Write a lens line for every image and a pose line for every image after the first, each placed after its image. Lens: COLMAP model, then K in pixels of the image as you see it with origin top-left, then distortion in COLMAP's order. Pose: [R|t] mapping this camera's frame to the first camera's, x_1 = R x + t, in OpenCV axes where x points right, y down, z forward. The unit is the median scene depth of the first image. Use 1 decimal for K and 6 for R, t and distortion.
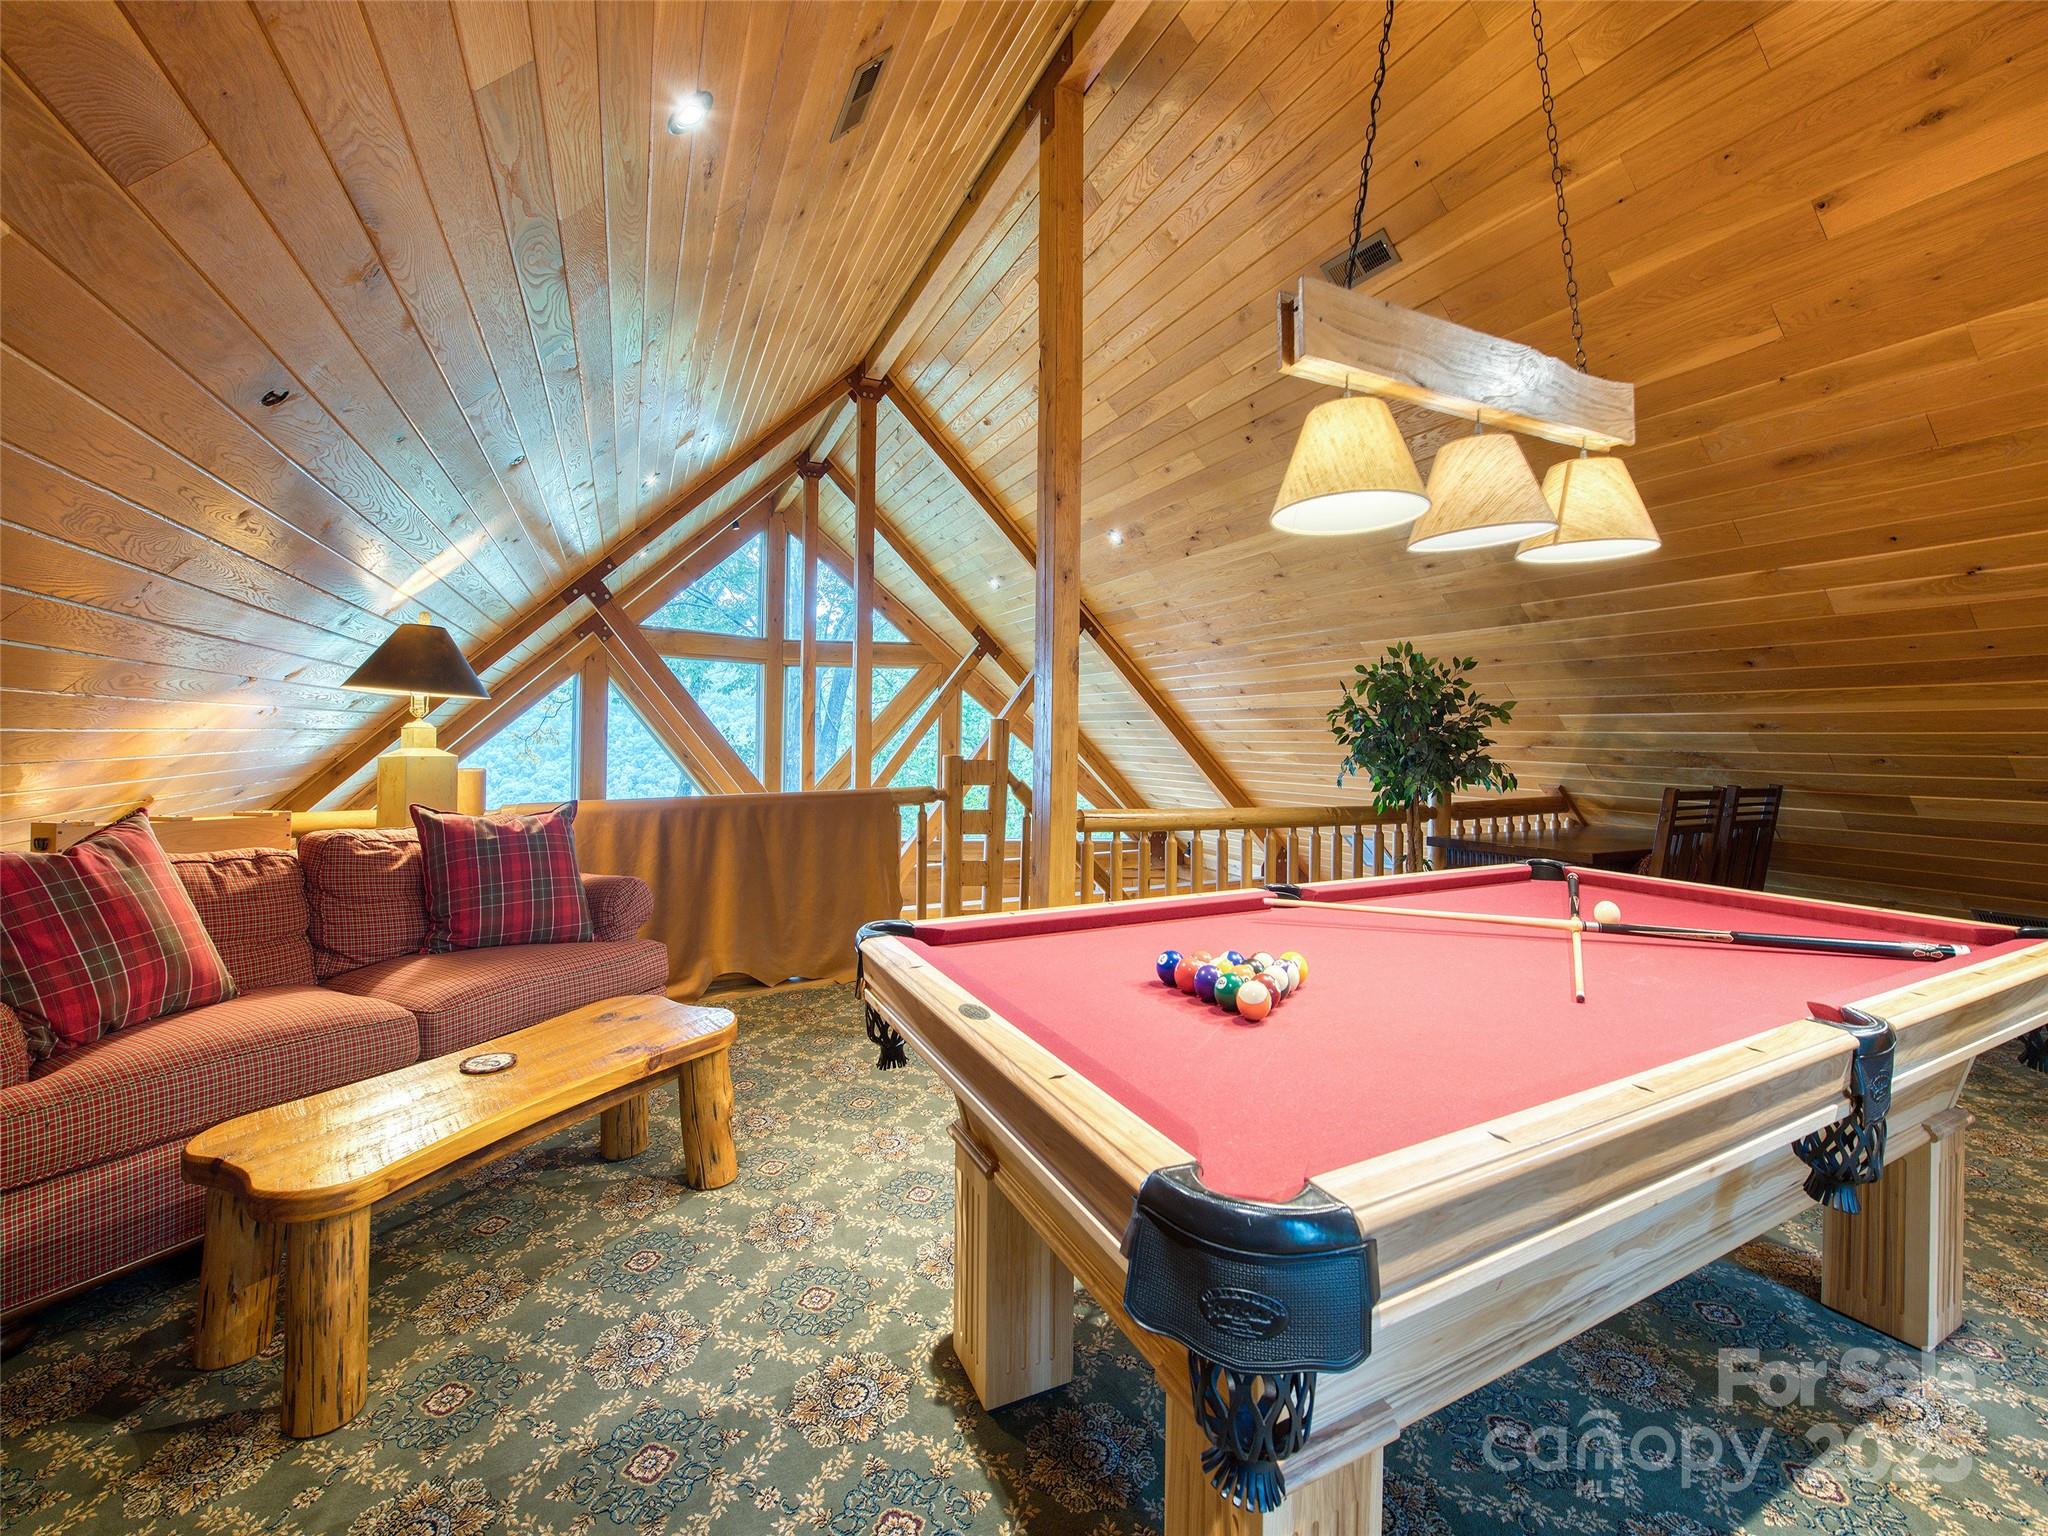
lens RADIAL K [[826.1, 0, 1023.1], [0, 826.1, 718.8], [0, 0, 1]] dist [-0.017334, -0.000745]
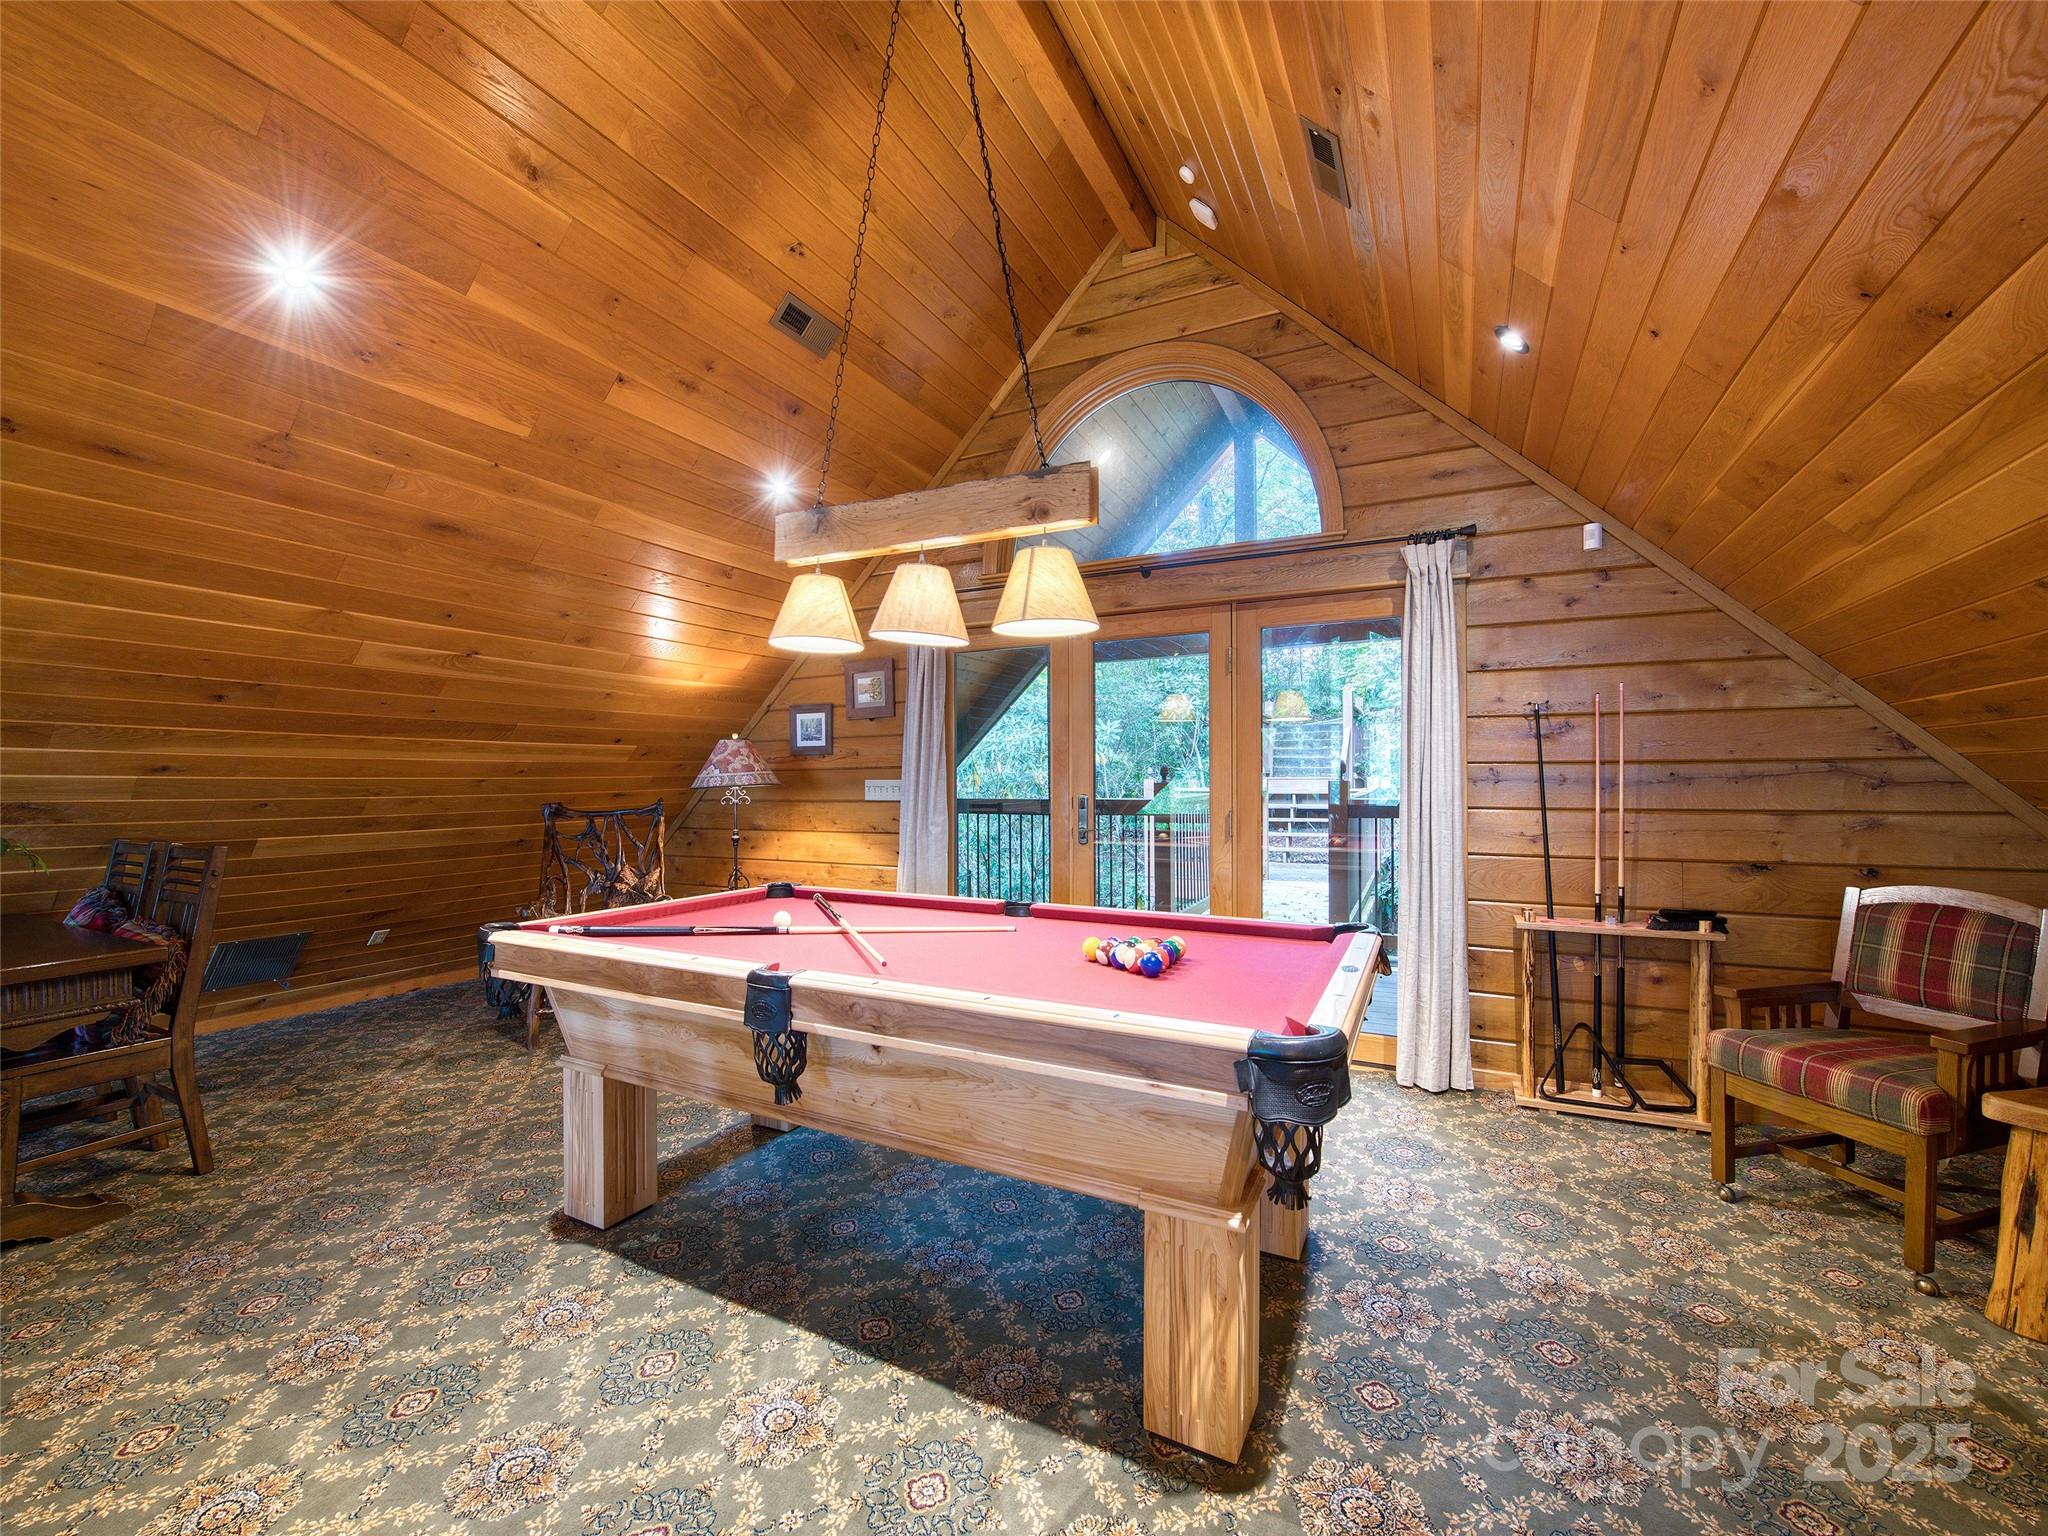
lens RADIAL K [[826.1, 0, 1024.5], [0, 826.1, 781.6], [0, 0, 1]] dist [-0.017334, -0.000745]
pose [[-0.602842, -0.004763, 0.797846, -0.445107], [-0.020525, 0.999744, -0.009540, 0.017346], [-0.797596, -0.022127, -0.602786, 1.177446]]
